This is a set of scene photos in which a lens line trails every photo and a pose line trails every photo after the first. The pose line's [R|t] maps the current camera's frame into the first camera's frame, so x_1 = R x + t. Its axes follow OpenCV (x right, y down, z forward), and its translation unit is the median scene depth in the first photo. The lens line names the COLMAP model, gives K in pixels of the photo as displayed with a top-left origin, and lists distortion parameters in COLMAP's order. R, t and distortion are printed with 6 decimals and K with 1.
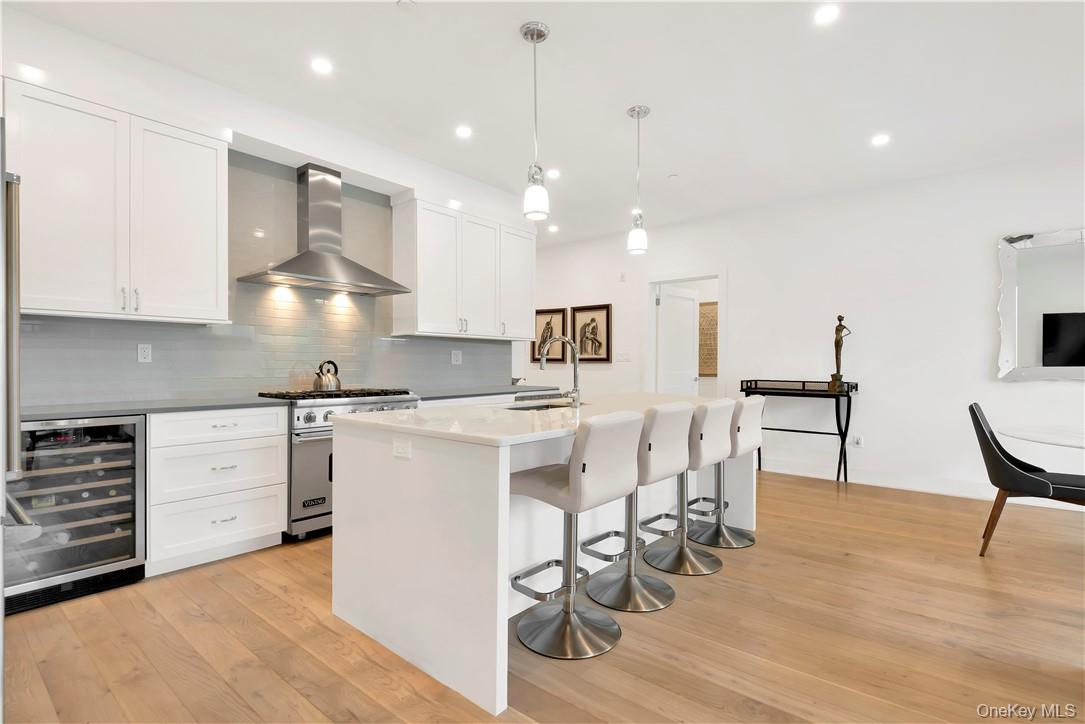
lens RADIAL K [[524.4, 0, 542.7], [0, 524.4, 361.5], [0, 0, 1]] dist [-0.002361, 0.000135]
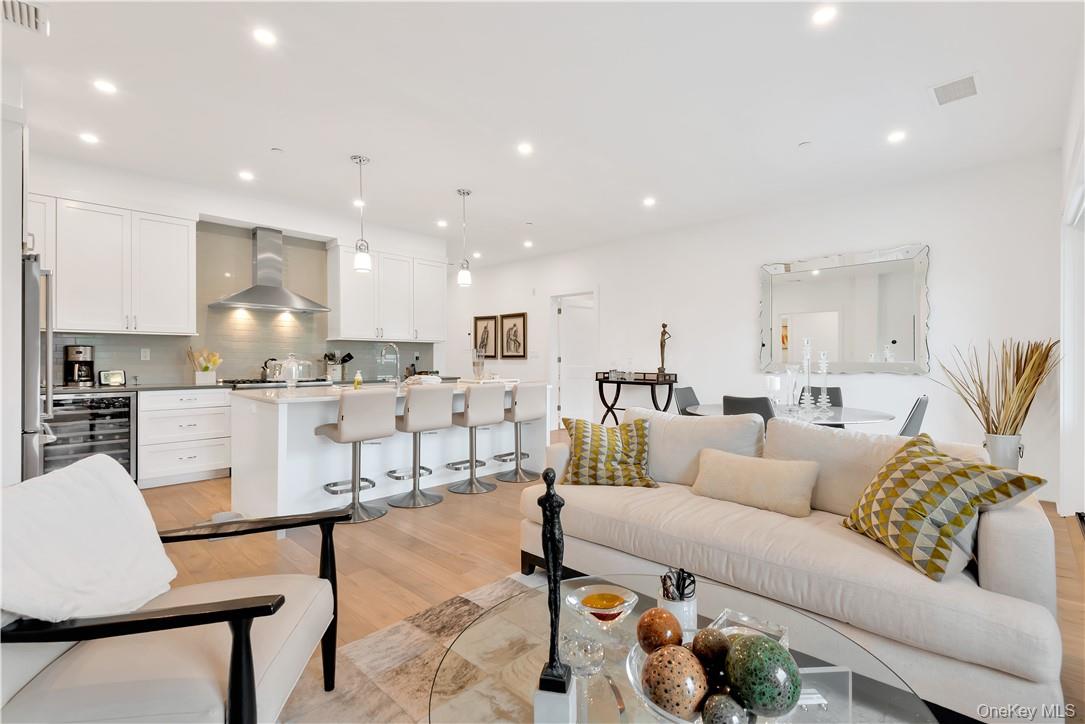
lens RADIAL K [[498.7, 0, 542.4], [0, 498.7, 361.2], [0, 0, 1]] dist [0.020114, -0.000068]
pose [[0.998184, -0.001503, -0.060215, 0.324965], [0.002068, 0.999954, 0.009314, -0.004361], [0.060198, -0.009422, 0.998142, -0.275038]]
